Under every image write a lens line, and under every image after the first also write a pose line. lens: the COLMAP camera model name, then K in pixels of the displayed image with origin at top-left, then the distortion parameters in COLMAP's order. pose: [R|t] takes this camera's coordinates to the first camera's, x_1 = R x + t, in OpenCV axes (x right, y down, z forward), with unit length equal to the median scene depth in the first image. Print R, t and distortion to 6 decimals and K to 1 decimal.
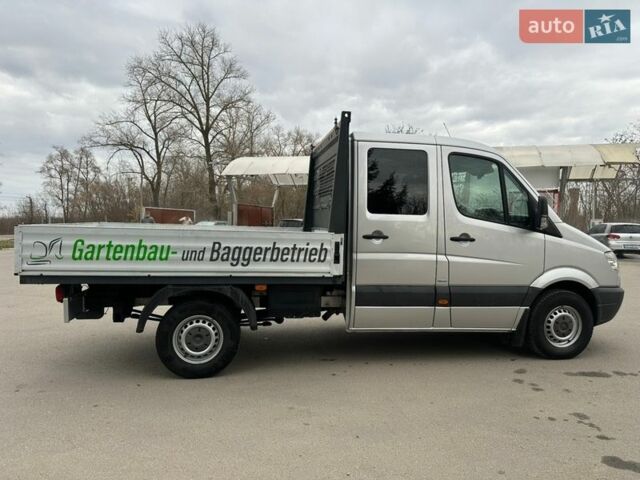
lens RADIAL K [[449.9, 0, 320.4], [0, 449.9, 239.4], [0, 0, 1]] dist [0.135677, -0.197916]
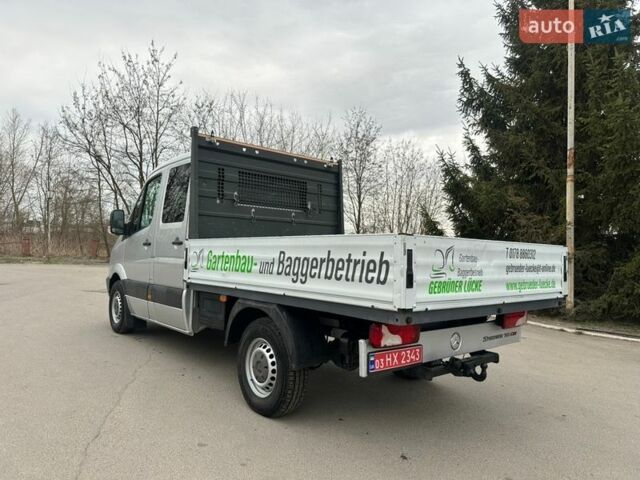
lens RADIAL K [[449.9, 0, 320.4], [0, 449.9, 239.4], [0, 0, 1]] dist [0.135677, -0.197916]
pose [[0.509385, -0.045884, -0.859315, 0.474538], [-0.041992, 0.996063, -0.078078, 0.042381], [0.859514, 0.075856, 0.505452, 0.632127]]
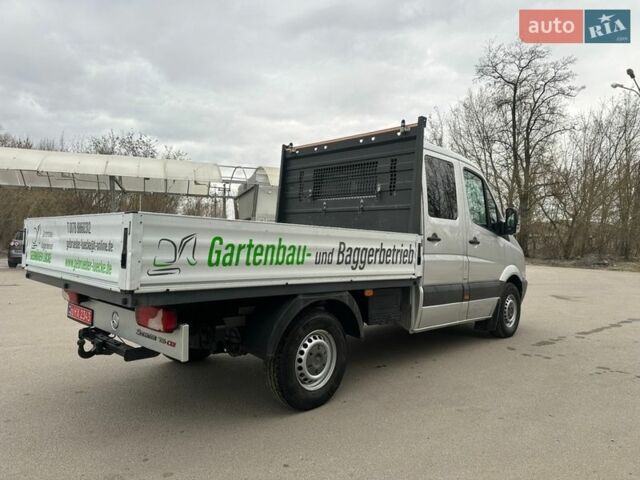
lens RADIAL K [[449.9, 0, 320.4], [0, 449.9, 239.4], [0, 0, 1]] dist [0.135677, -0.197916]
pose [[0.802200, 0.009704, 0.596976, -0.750843], [0.006807, 0.999654, -0.025397, 0.021224], [-0.597016, 0.024438, 0.801857, 0.323456]]
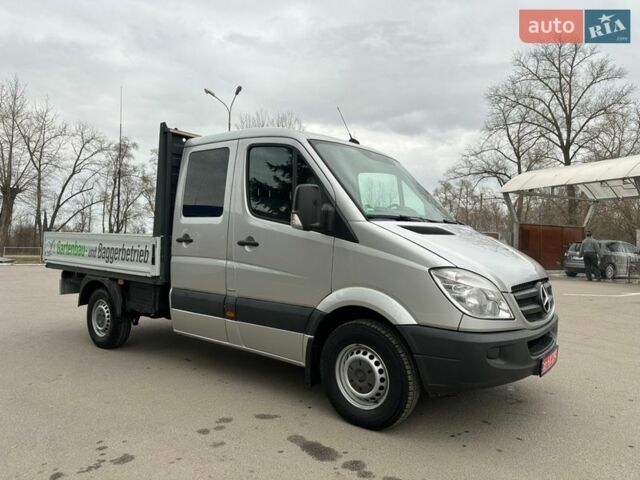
lens RADIAL K [[453.0, 0, 321.0], [0, 453.0, 241.2], [0, 0, 1]] dist [0.029905, -0.036278]
pose [[0.671763, -0.002713, -0.740761, 1.114050], [-0.037554, 0.998583, -0.037713, 0.024056], [0.739814, 0.053153, 0.670709, 0.574832]]
